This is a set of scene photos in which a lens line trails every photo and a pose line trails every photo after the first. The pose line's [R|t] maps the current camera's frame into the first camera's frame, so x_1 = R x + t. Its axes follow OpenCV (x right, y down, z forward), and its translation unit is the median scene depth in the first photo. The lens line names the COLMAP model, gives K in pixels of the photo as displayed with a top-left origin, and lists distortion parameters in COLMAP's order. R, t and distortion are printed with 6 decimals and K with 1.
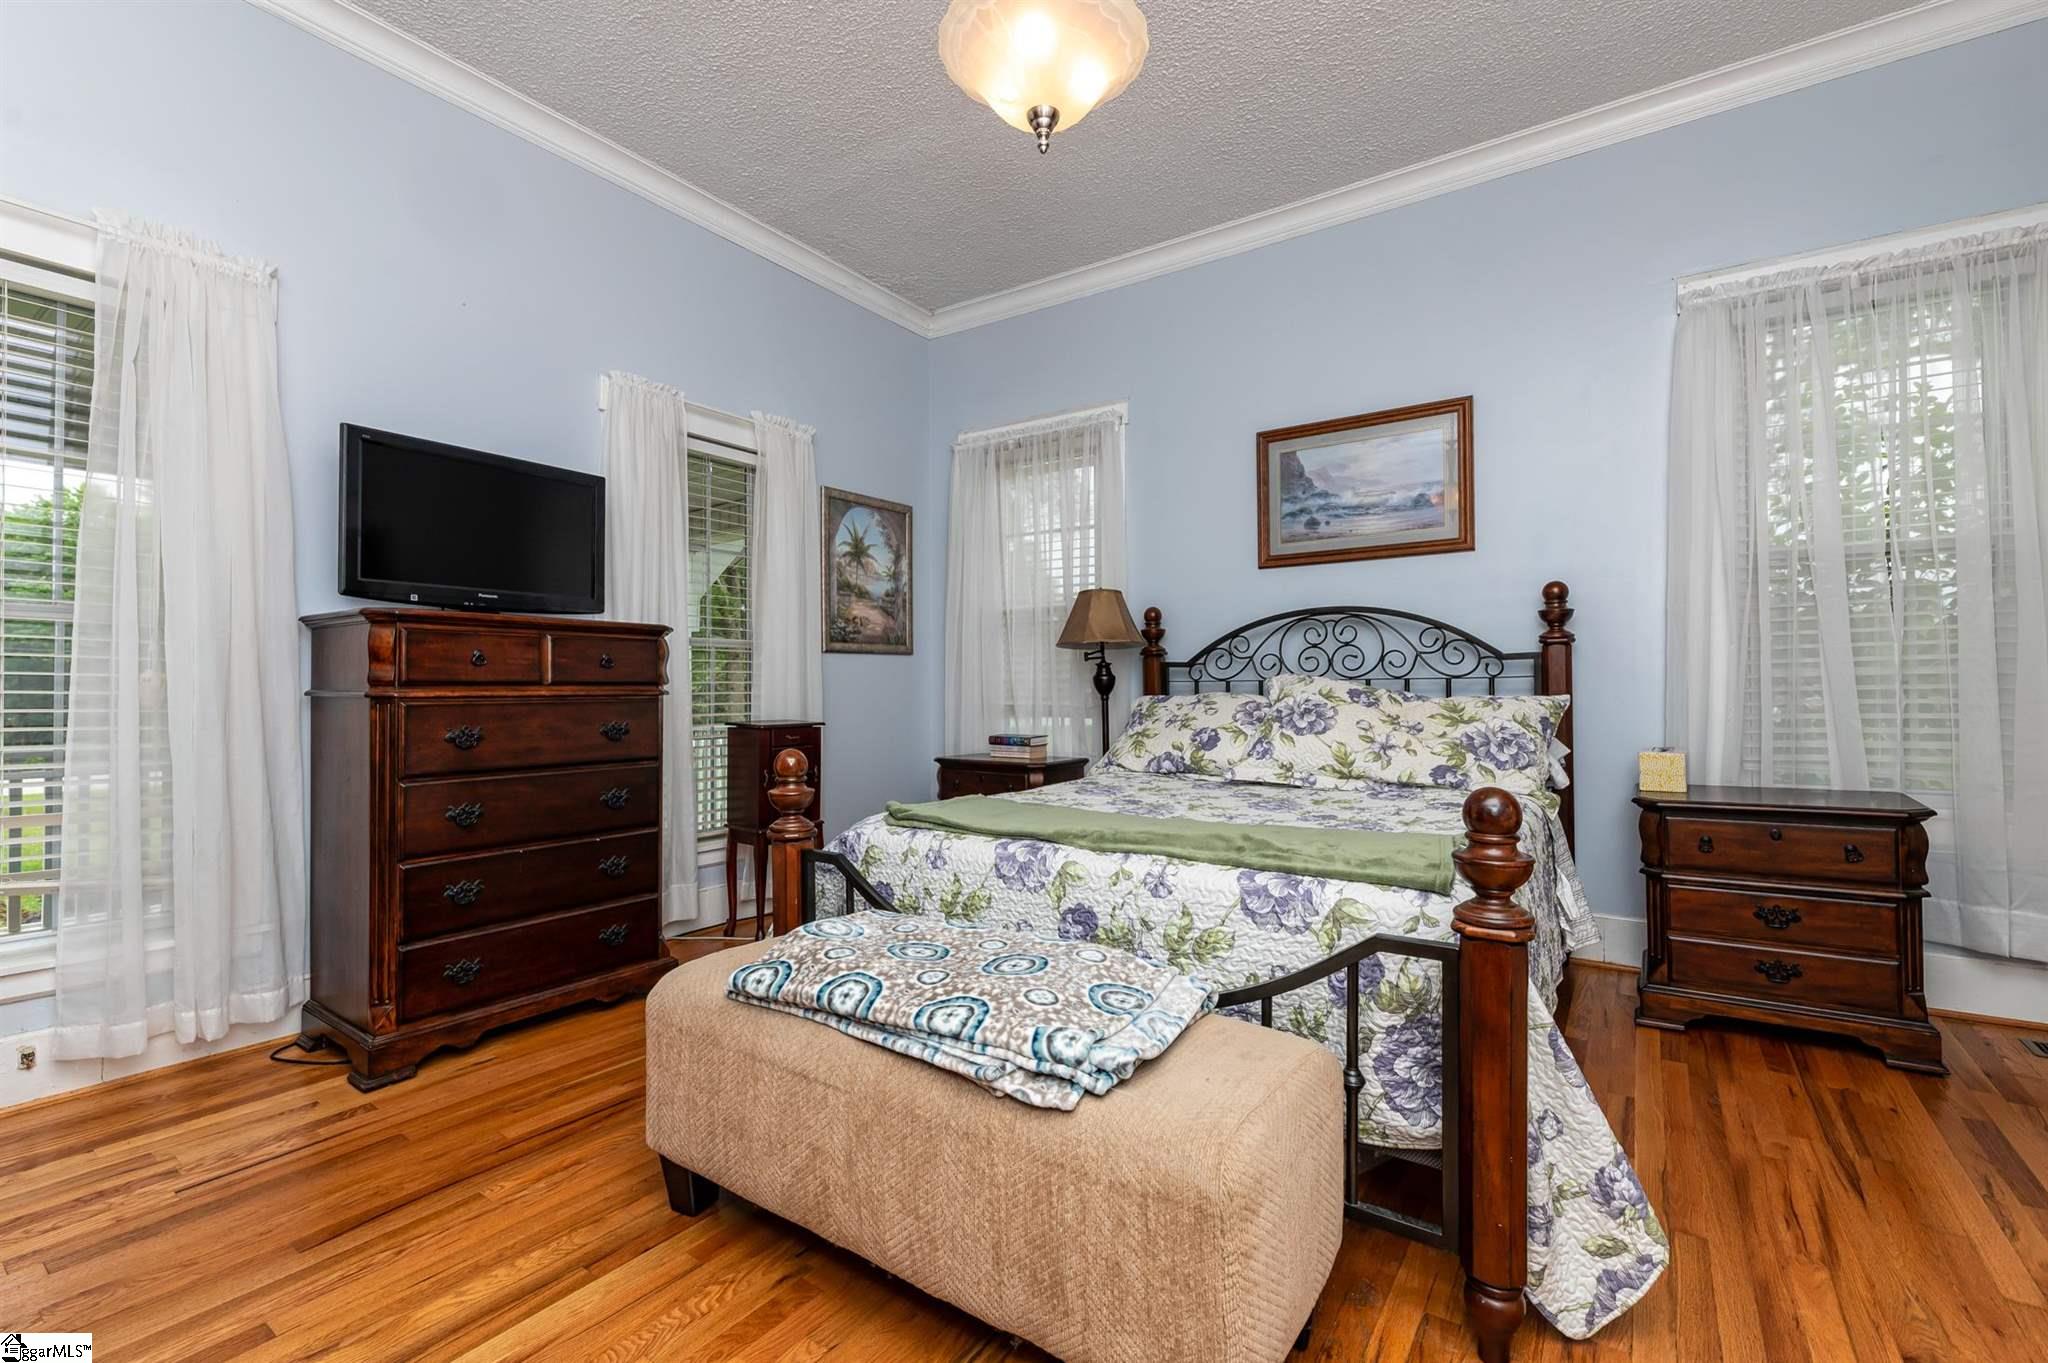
lens RADIAL K [[905.1, 0, 1026.7], [0, 905.1, 683.1], [0, 0, 1]] dist [-0.000487, 0.000027]
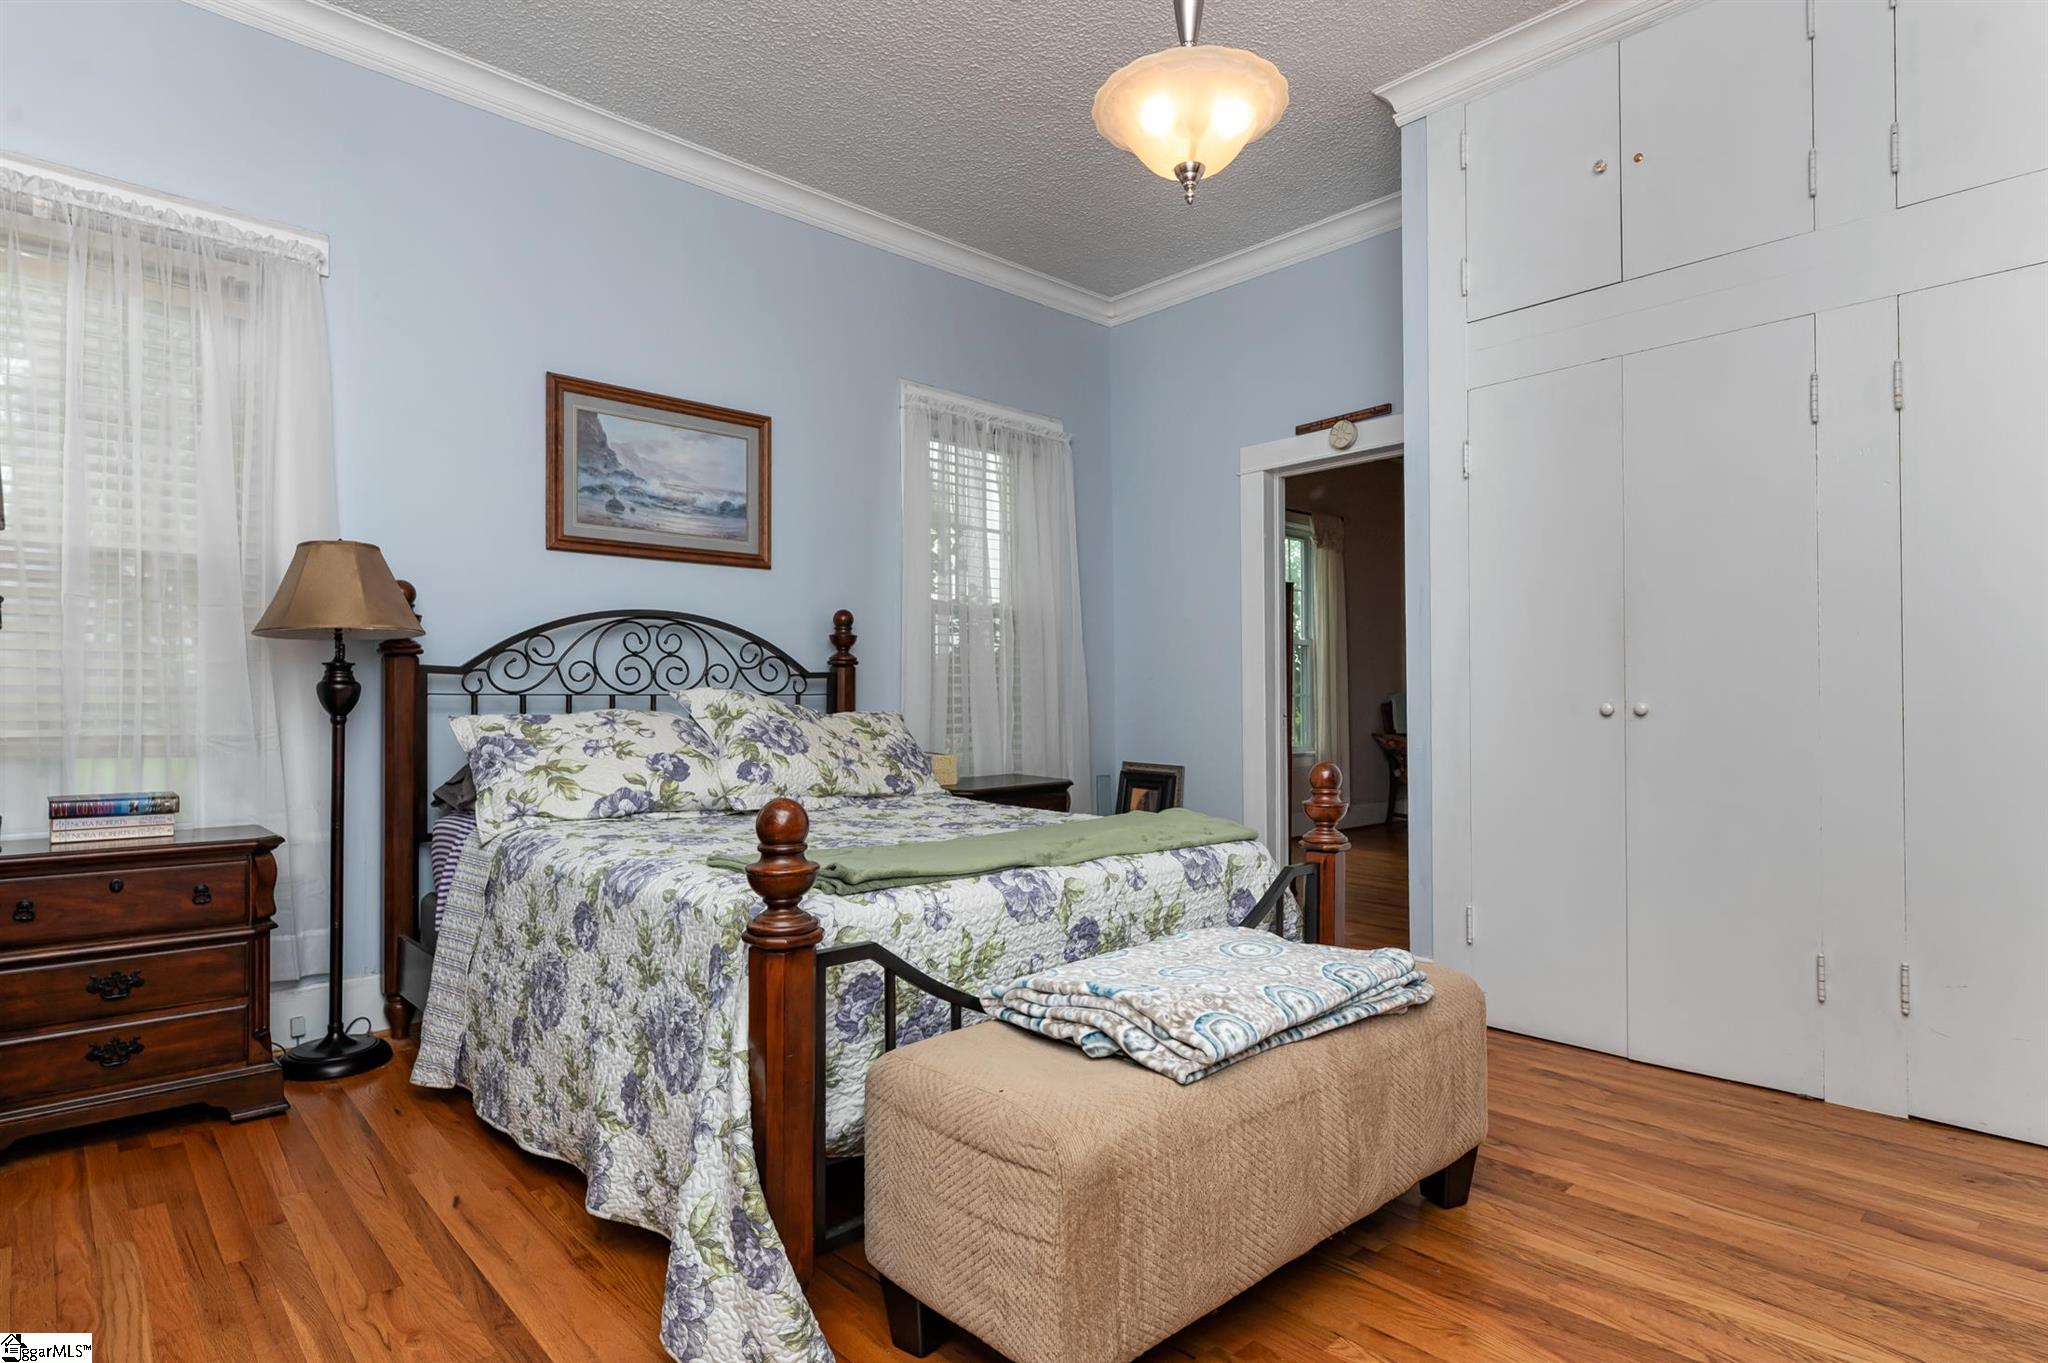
lens RADIAL K [[1102.6, 0, 1029.1], [0, 1102.6, 689.7], [0, 0, 1]] dist [-0.005072, 0.001971]
pose [[0.194040, 0.017408, 0.980839, -0.655109], [-0.004238, 0.999848, -0.016907, 0.008020], [-0.980984, -0.000876, 0.194085, 0.471270]]
